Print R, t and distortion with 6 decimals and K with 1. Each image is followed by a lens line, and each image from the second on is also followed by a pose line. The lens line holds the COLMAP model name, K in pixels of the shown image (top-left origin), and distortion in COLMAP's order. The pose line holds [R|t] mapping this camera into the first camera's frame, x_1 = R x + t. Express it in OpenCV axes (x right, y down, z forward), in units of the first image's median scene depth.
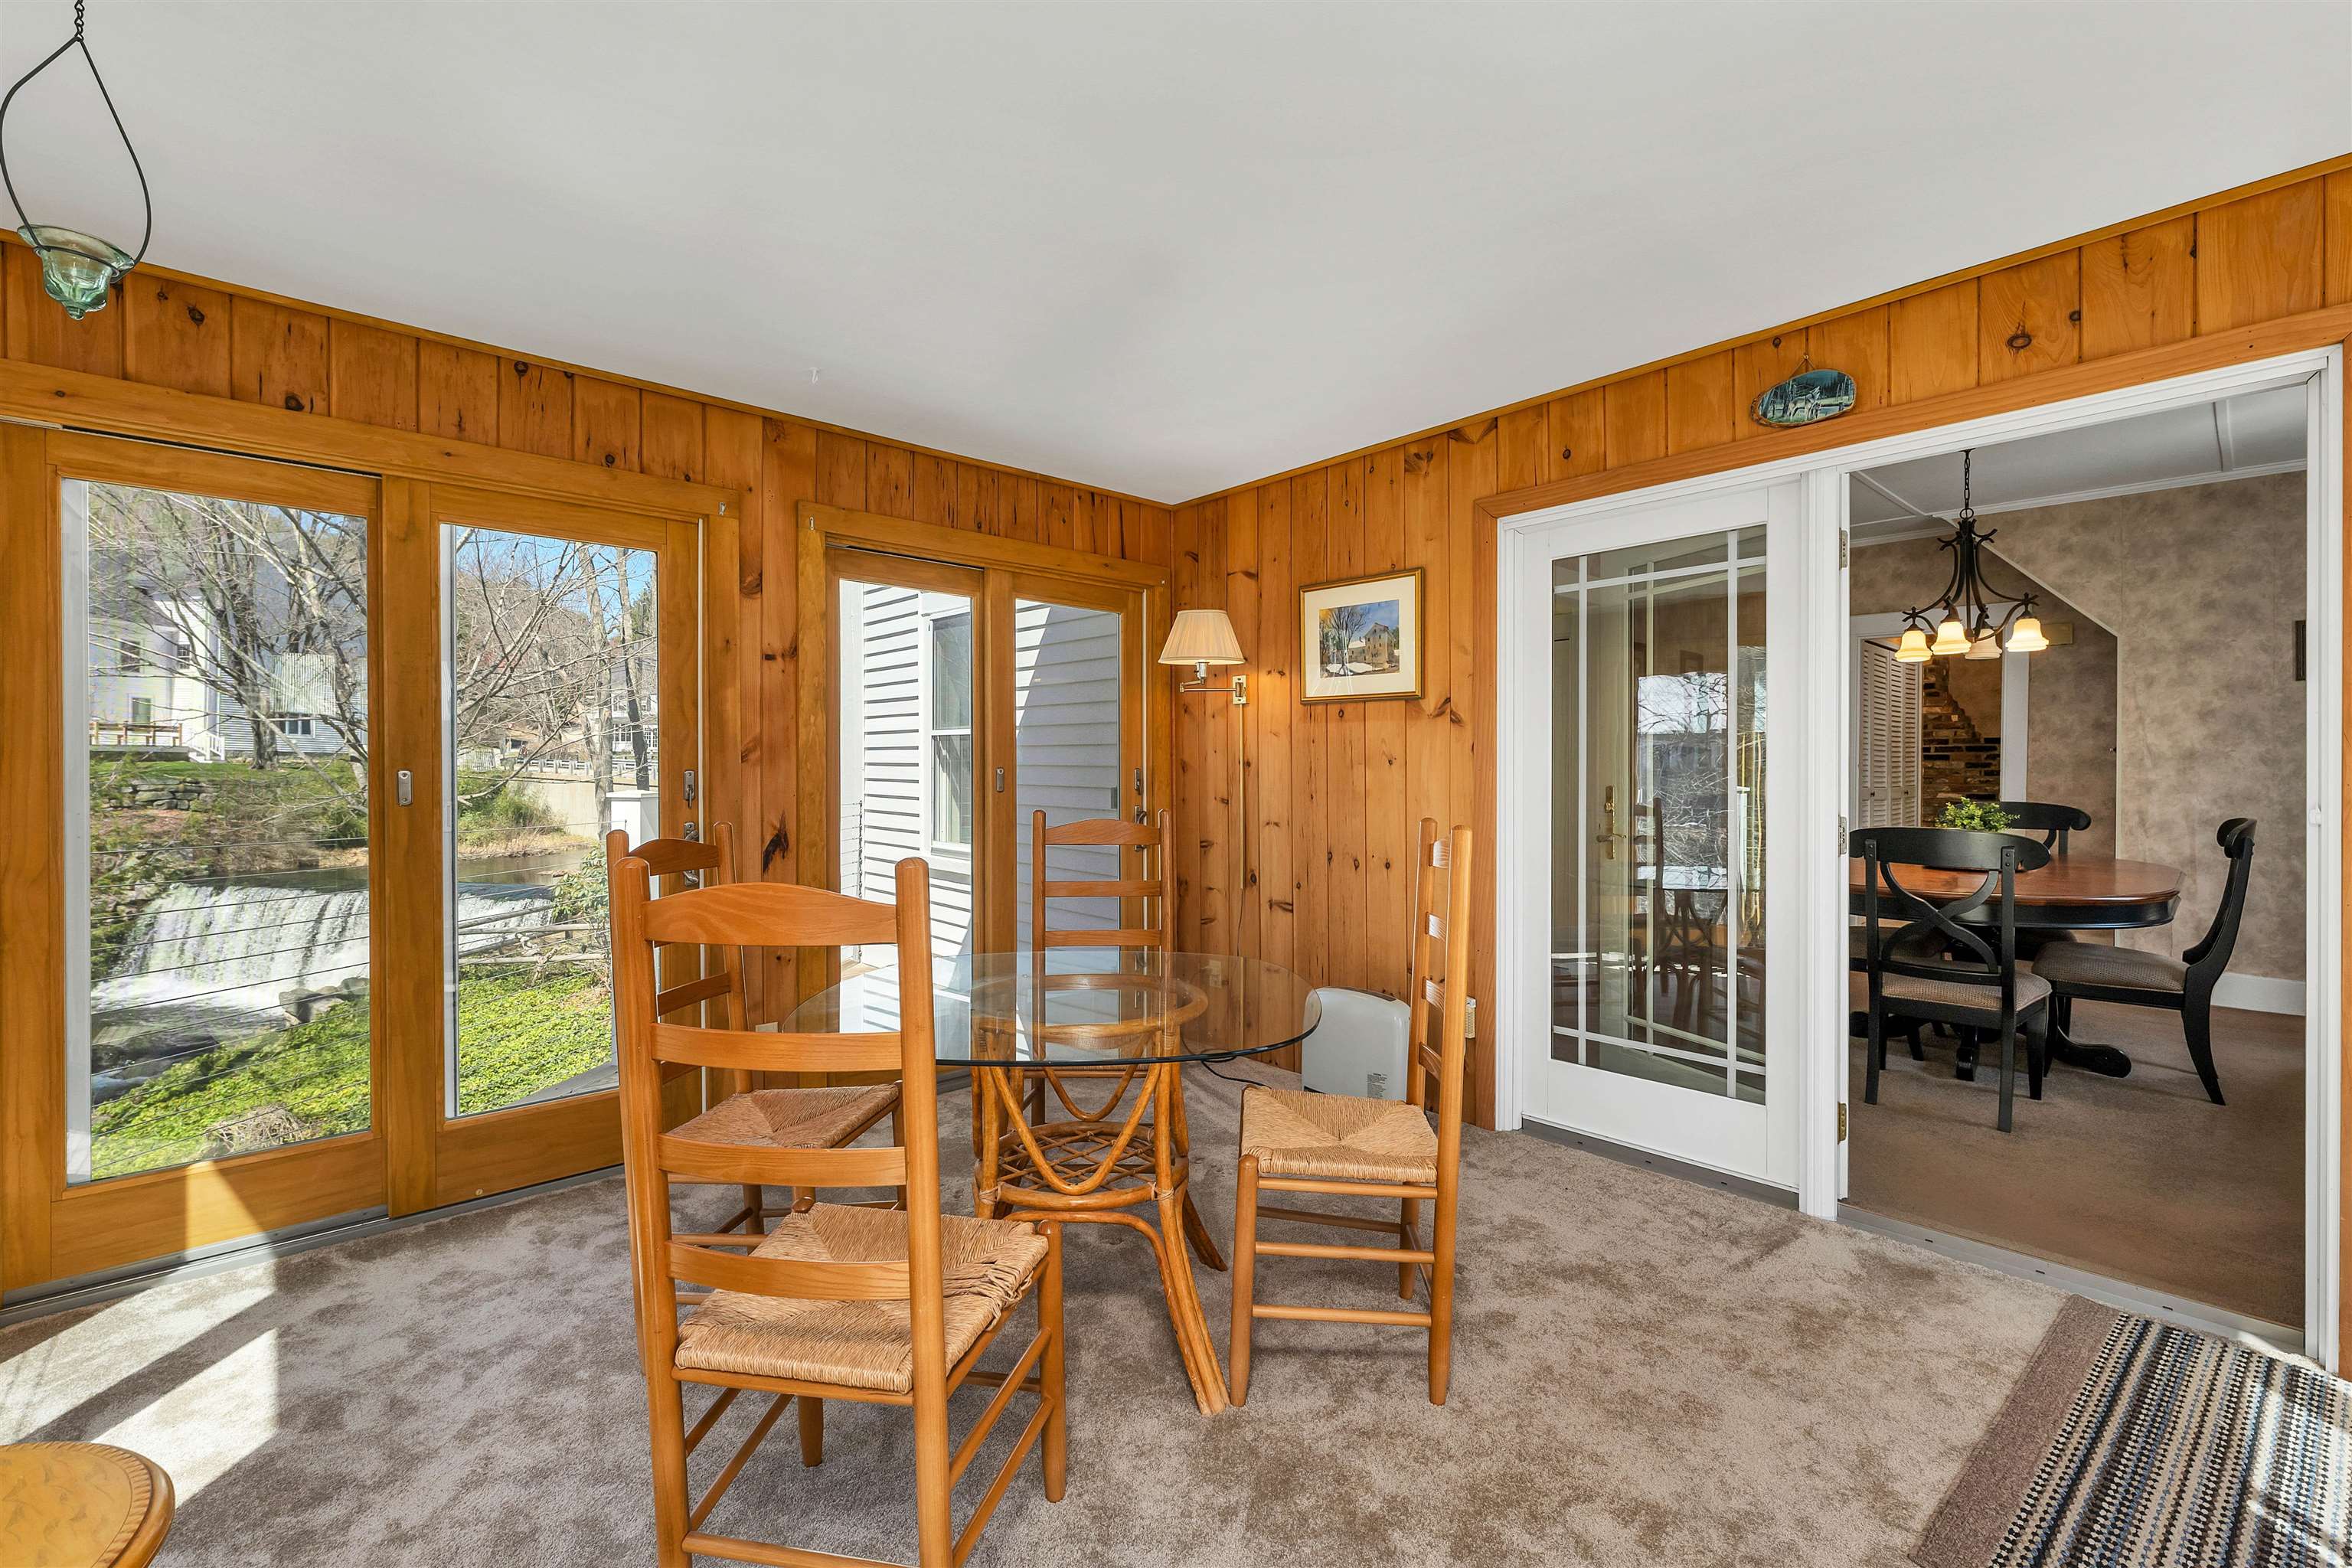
lens RADIAL K [[1002.5, 0, 1175.8], [0, 1002.5, 793.2], [0, 0, 1]] dist [0.004867, 0.000232]
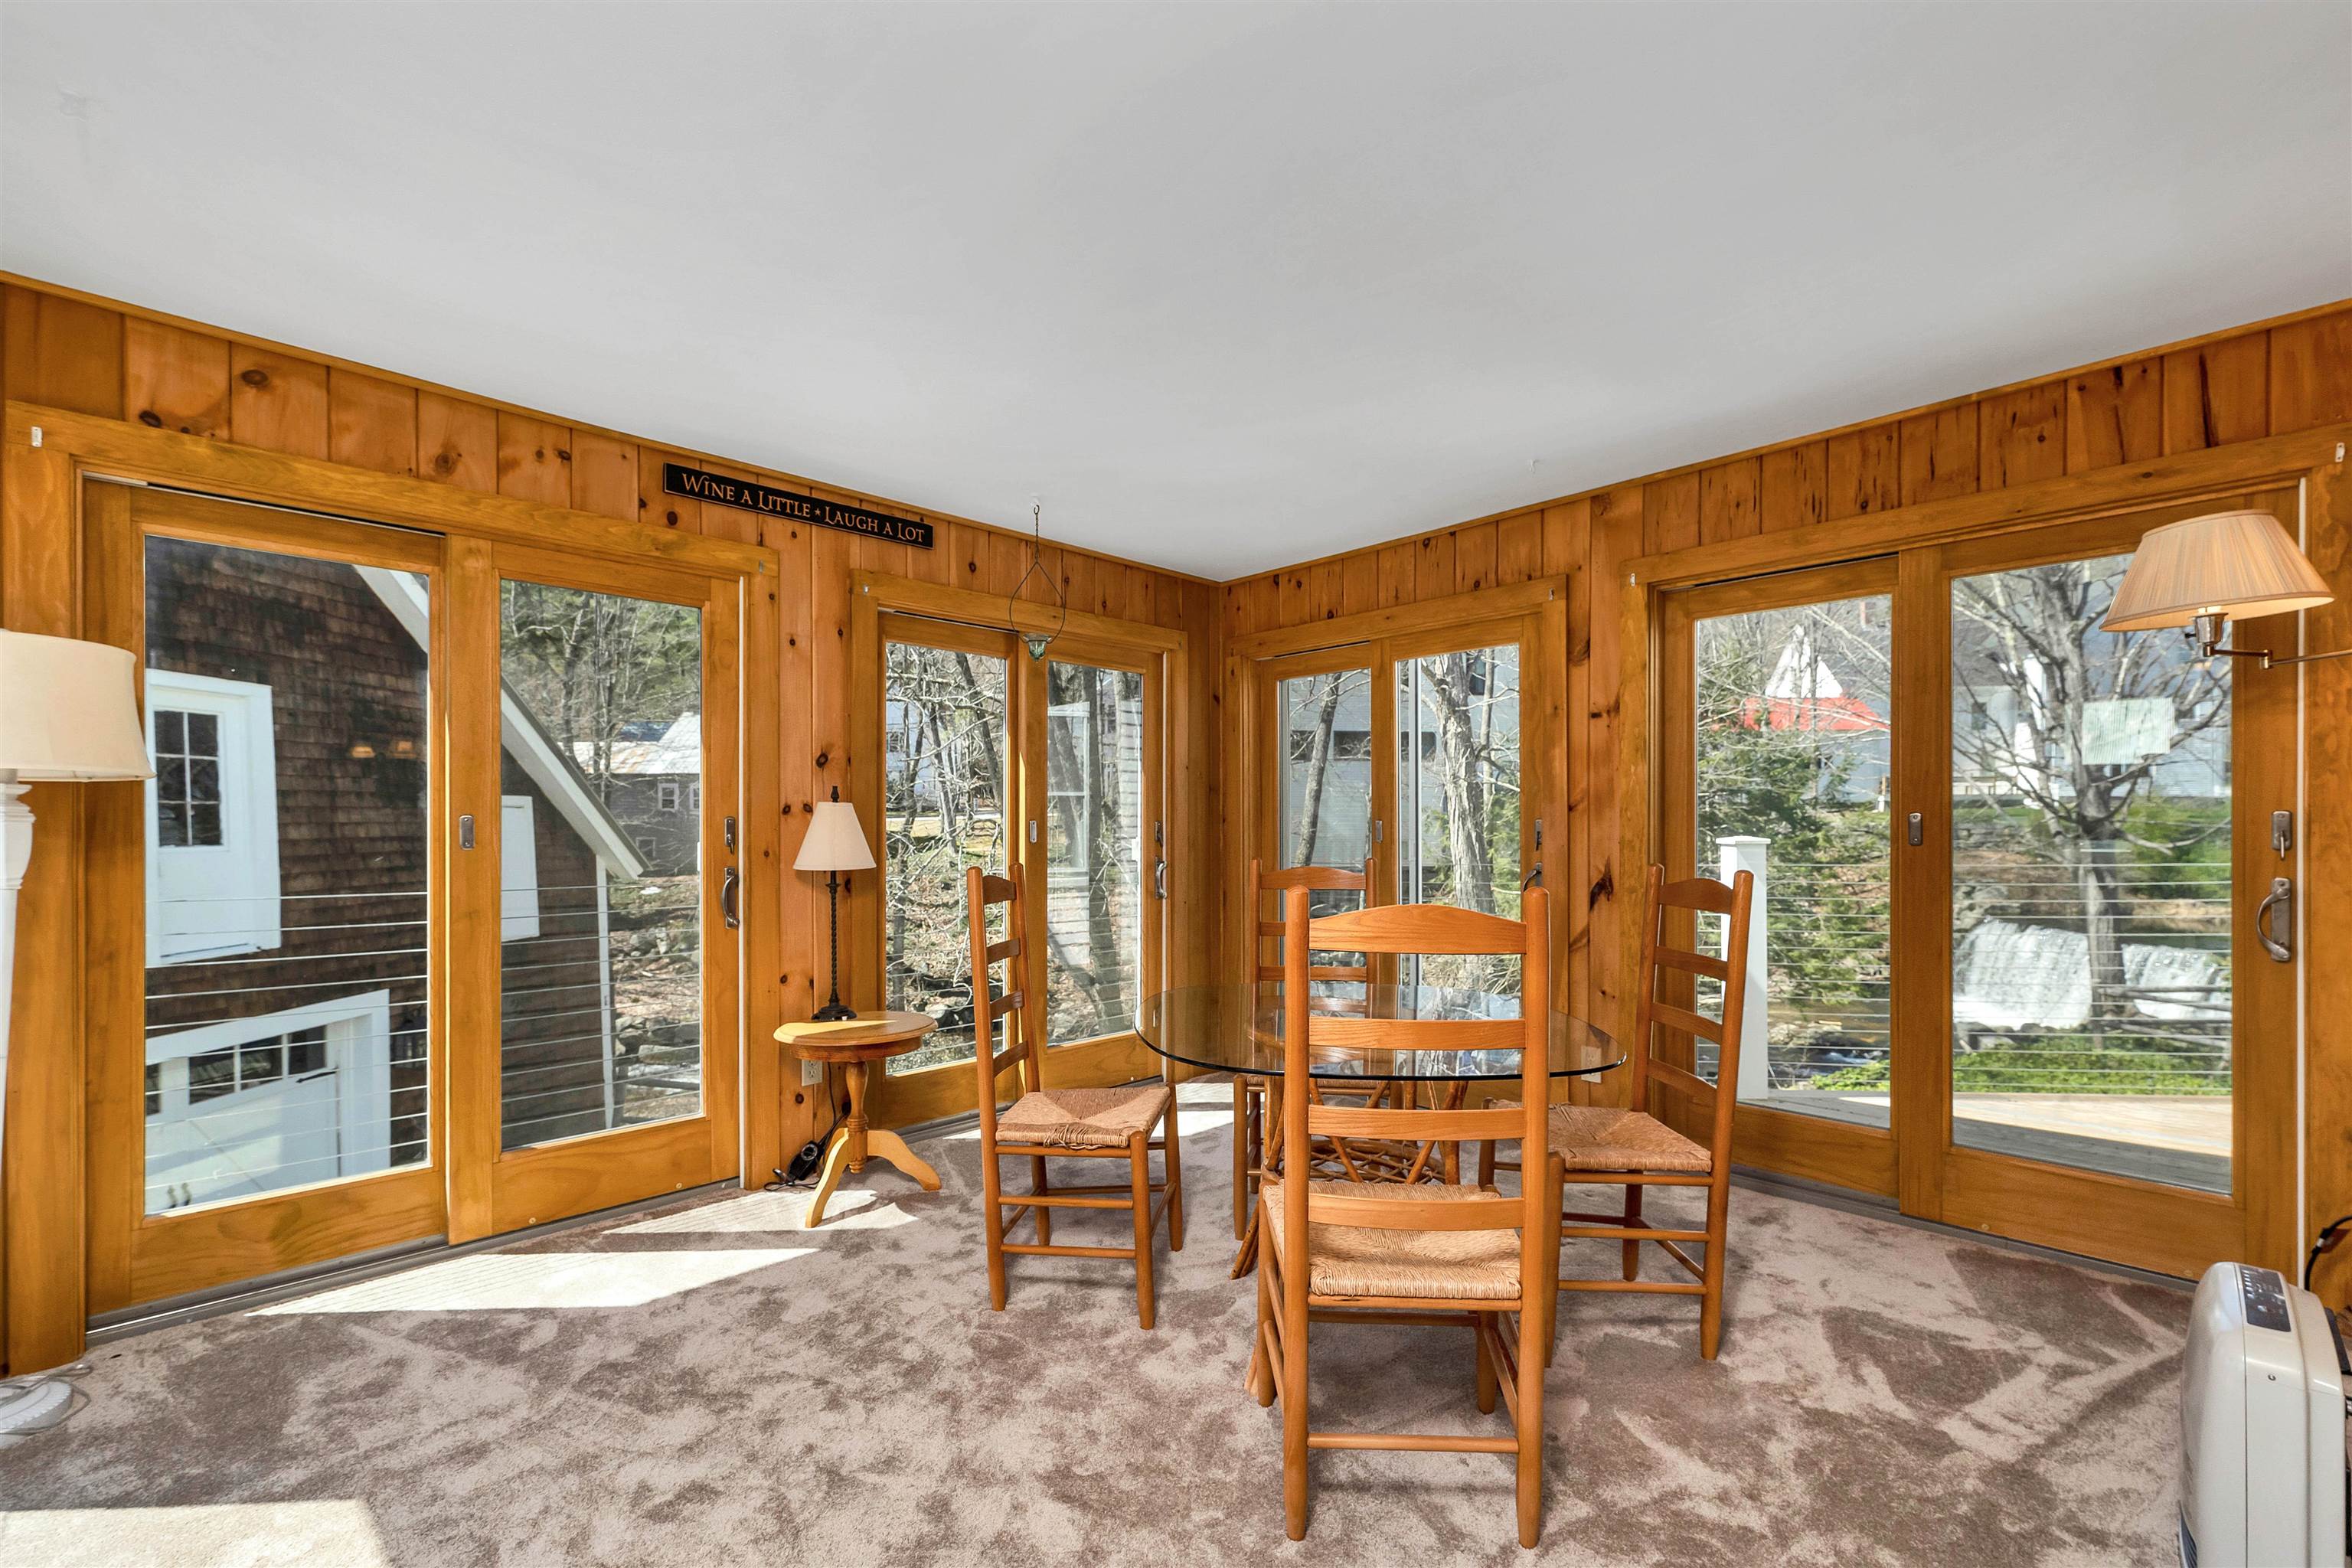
lens RADIAL K [[1002.5, 0, 1178.6], [0, 1002.5, 828.2], [0, 0, 1]] dist [0.004867, 0.000232]
pose [[0.063084, 0.000140, -0.998008, 0.627827], [-0.008046, 0.999968, -0.000369, -0.009077], [0.997976, 0.008053, 0.063083, 0.463641]]
